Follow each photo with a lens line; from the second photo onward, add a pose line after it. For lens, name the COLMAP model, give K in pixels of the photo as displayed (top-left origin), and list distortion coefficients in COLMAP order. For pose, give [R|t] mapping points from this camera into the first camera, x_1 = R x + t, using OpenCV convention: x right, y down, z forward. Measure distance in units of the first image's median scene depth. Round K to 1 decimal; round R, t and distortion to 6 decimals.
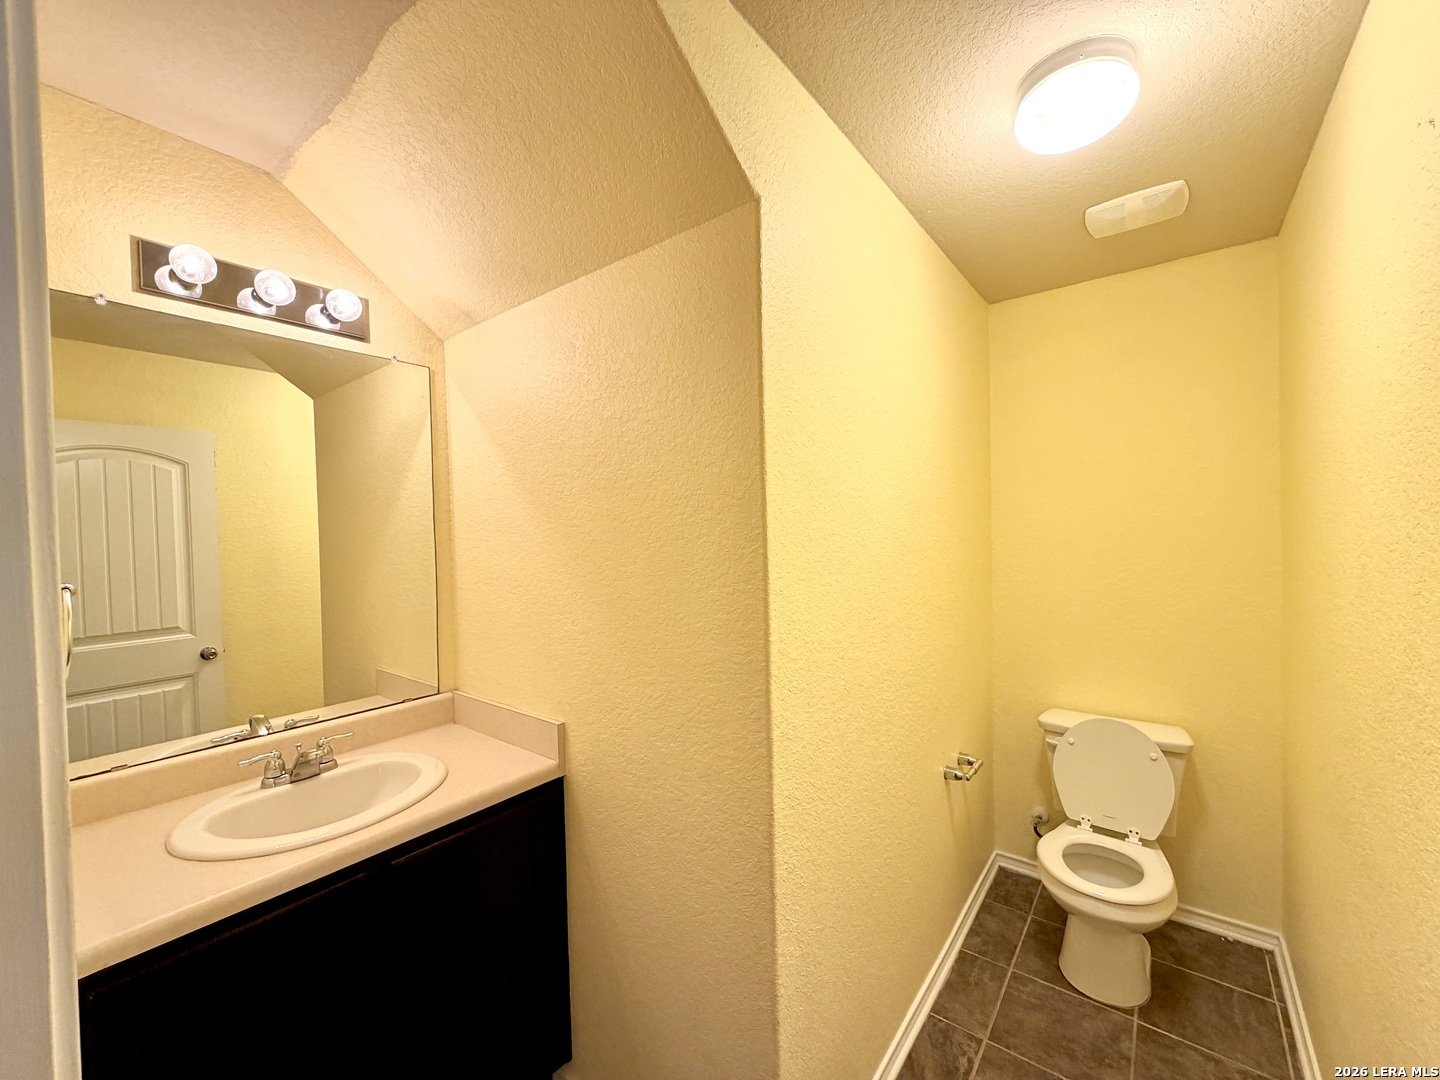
lens RADIAL K [[575.7, 0, 721.2], [0, 575.7, 548.7], [0, 0, 1]] dist [-0.000089, 0.000541]
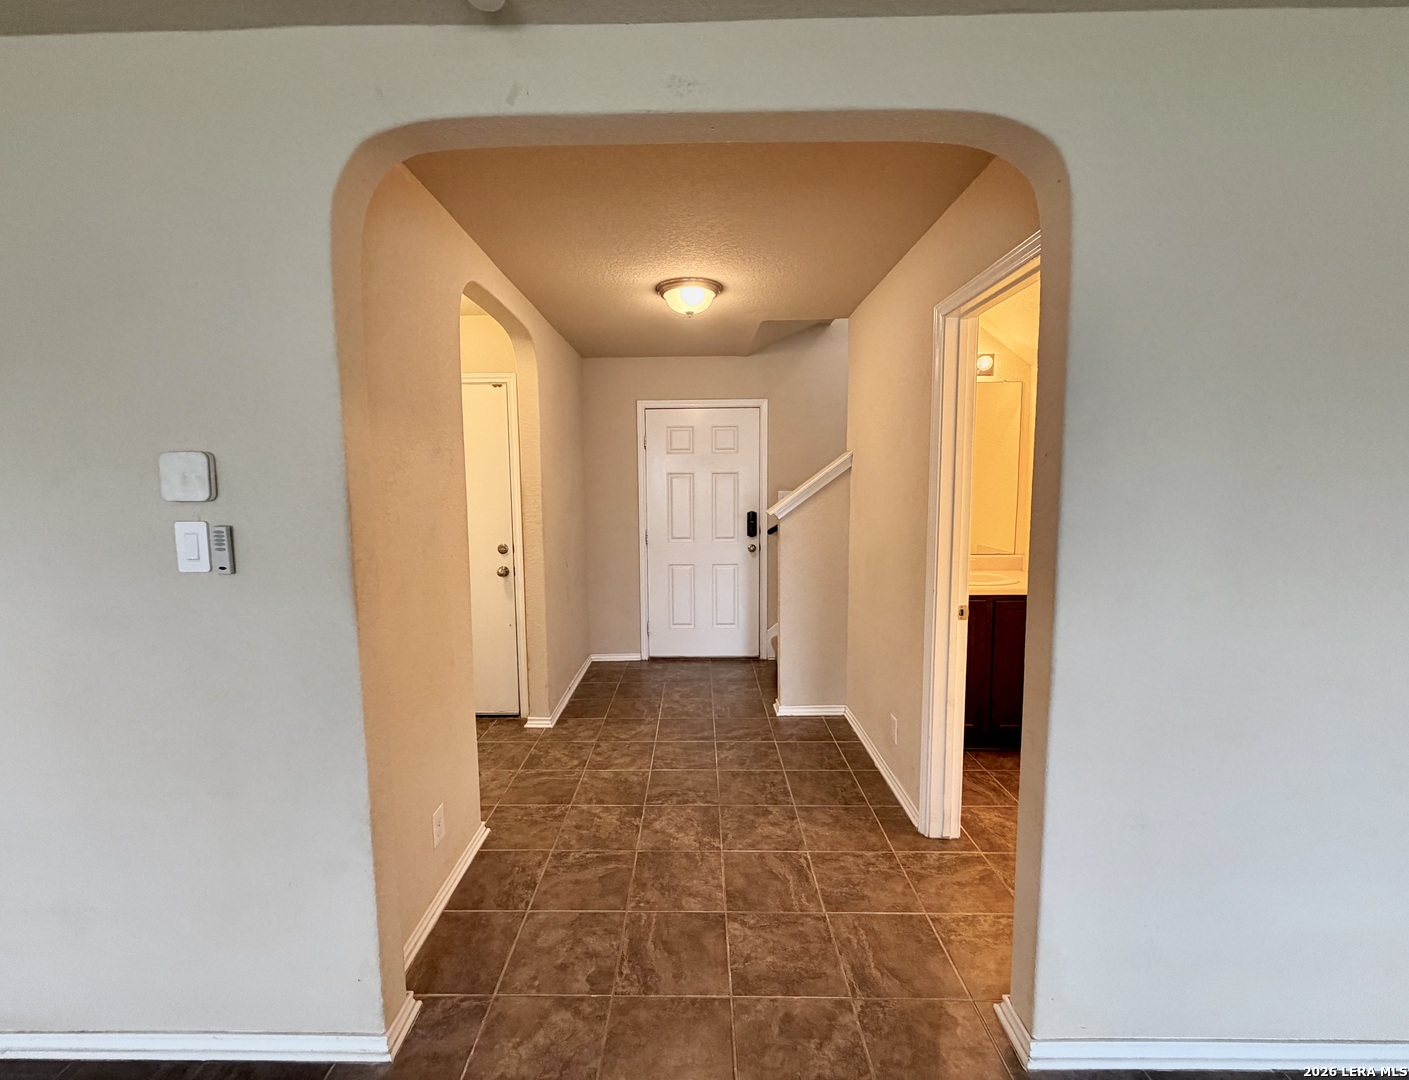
lens RADIAL K [[602.7, 0, 692.4], [0, 602.7, 538.6], [0, 0, 1]] dist [-0.001942, -0.000139]
pose [[0.608045, 0.092553, -0.788489, 0.473995], [-0.022844, 0.994810, 0.099154, 0.025397], [0.793574, -0.042278, 0.607004, -1.164042]]
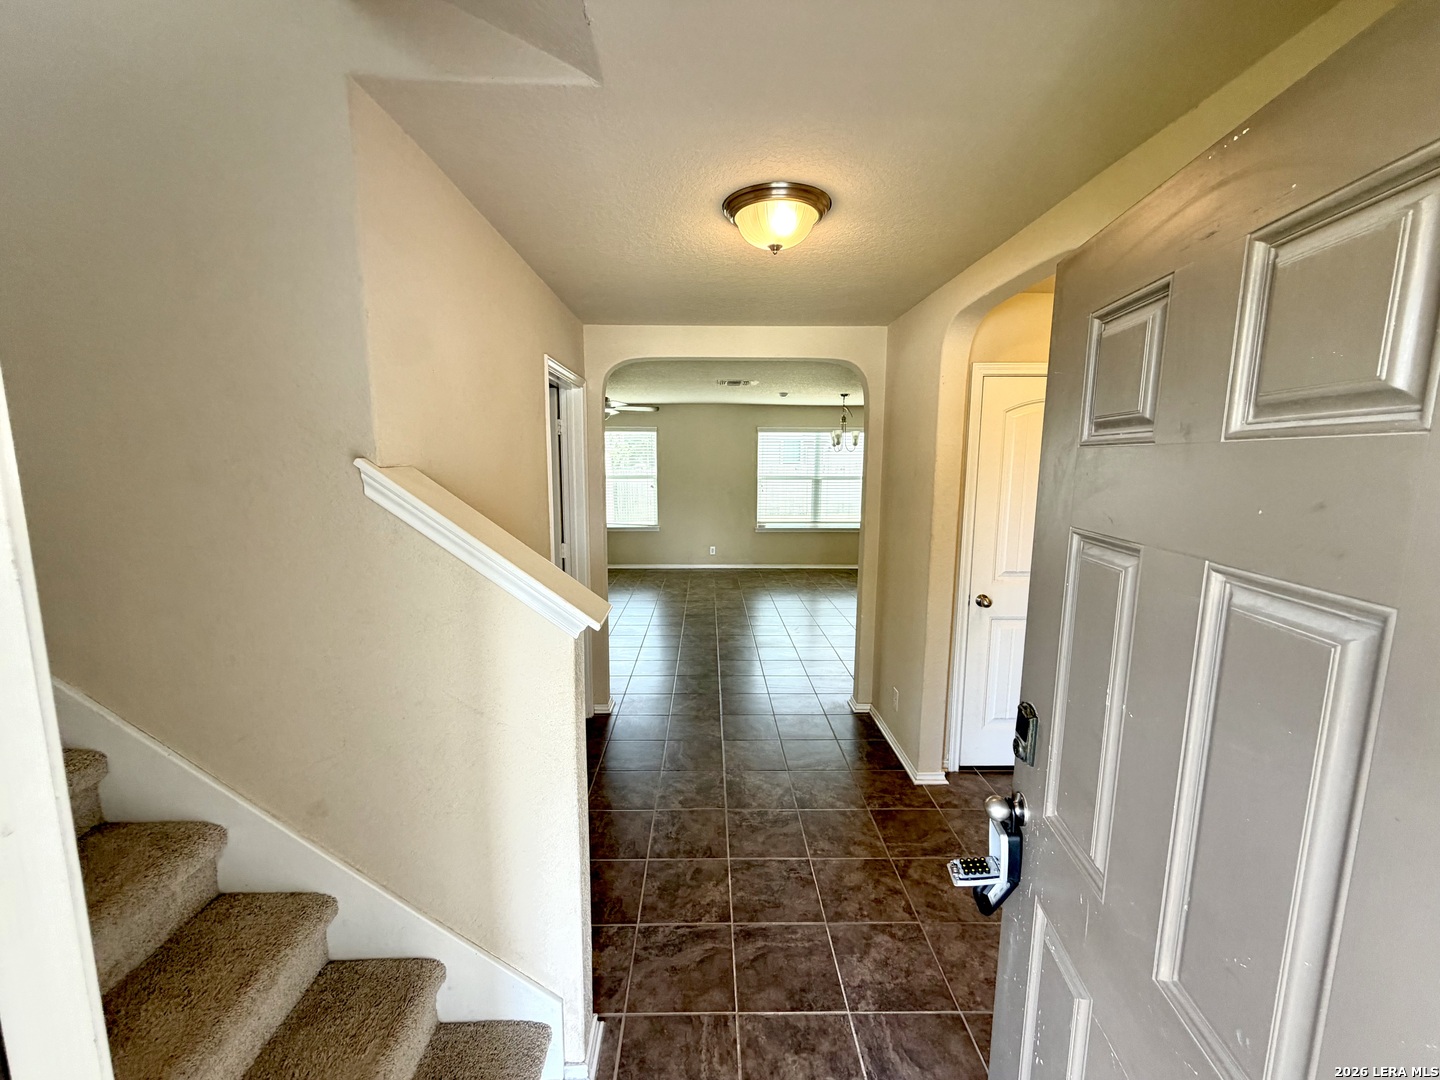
lens RADIAL K [[575.7, 0, 710.4], [0, 575.7, 540.8], [0, 0, 1]] dist [-0.000089, 0.000541]
pose [[-0.617737, -0.088091, 0.781435, -1.885362], [0.031014, 0.990204, 0.136143, -0.076511], [-0.785773, 0.108336, -0.608954, 0.804204]]
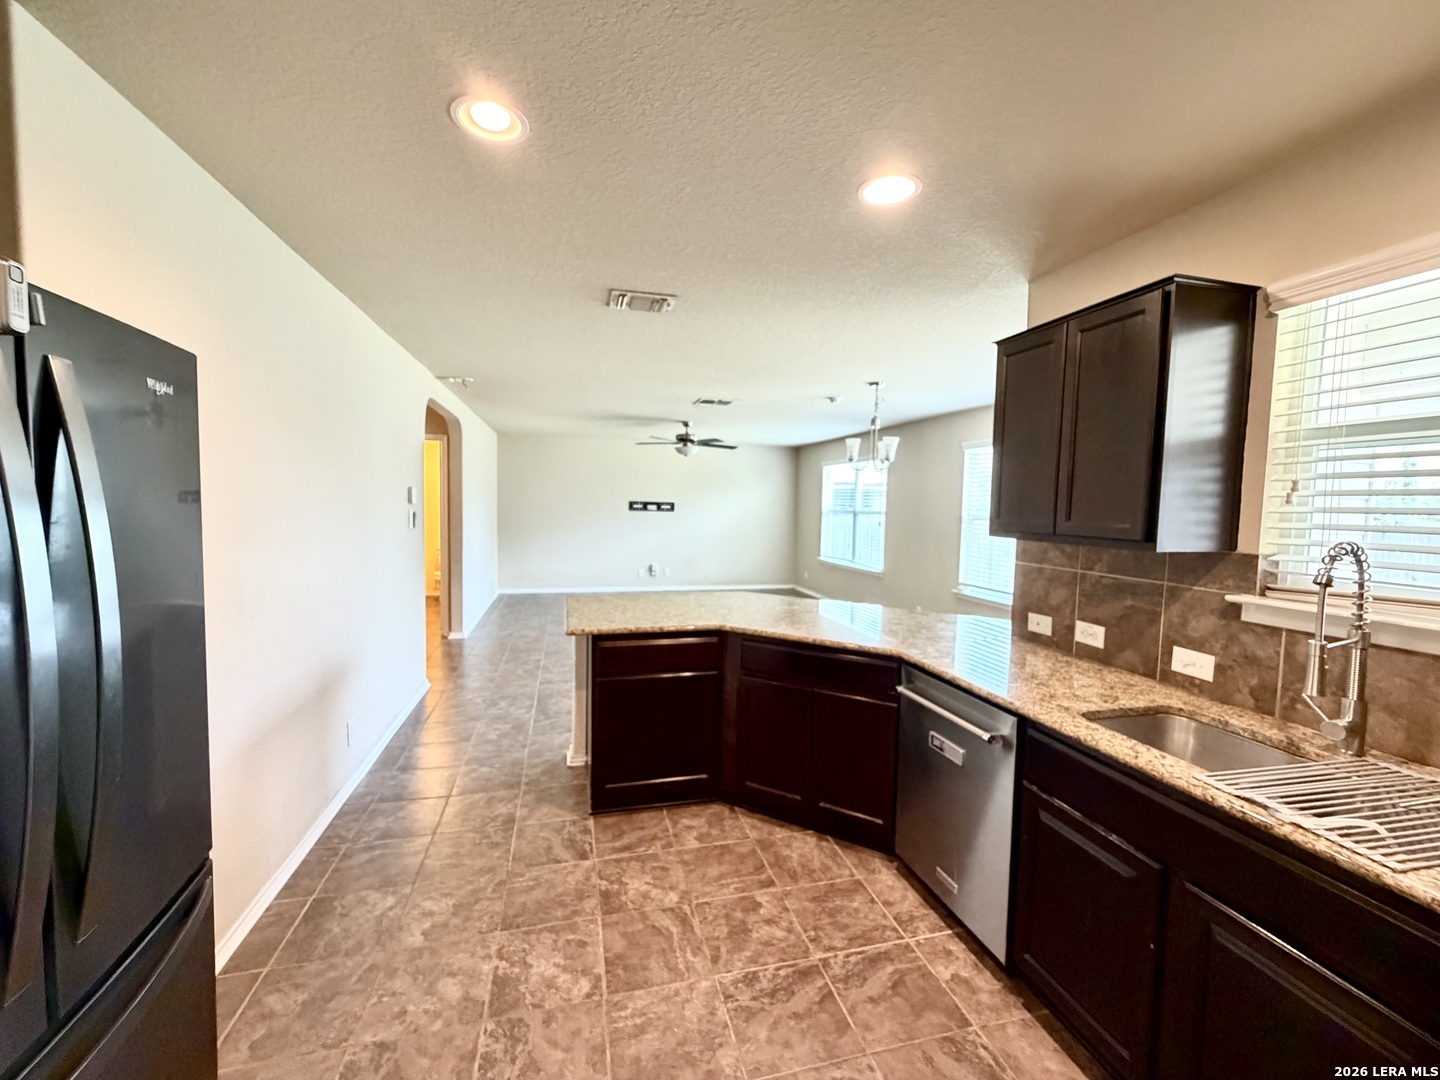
lens RADIAL K [[575.7, 0, 715.7], [0, 575.7, 542.0], [0, 0, 1]] dist [-0.000089, 0.000541]
pose [[0.611198, -0.018133, 0.791270, -1.781174], [-0.015153, 0.999286, 0.034605, 0.134468], [-0.791332, -0.033141, 0.610487, -3.720667]]
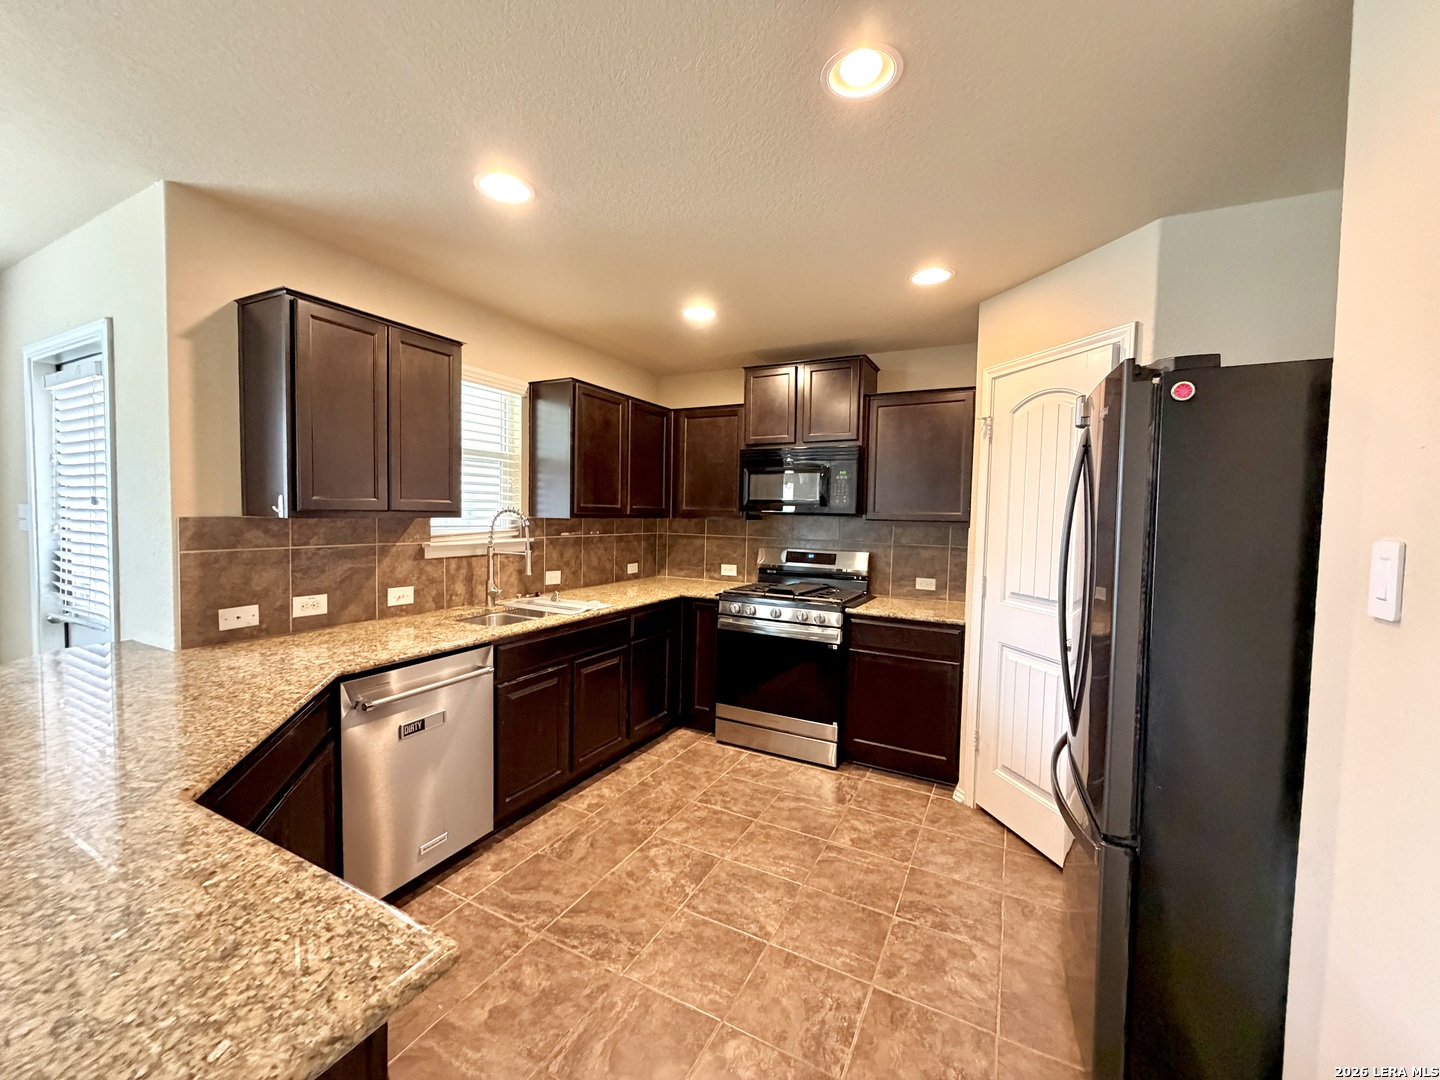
lens RADIAL K [[575.7, 0, 714.9], [0, 575.7, 542.2], [0, 0, 1]] dist [-0.000089, 0.000541]
pose [[-0.984058, 0.015297, -0.177189, -0.922385], [0.001122, 0.996808, 0.079825, 0.117065], [0.177844, 0.078353, -0.980934, -2.066151]]
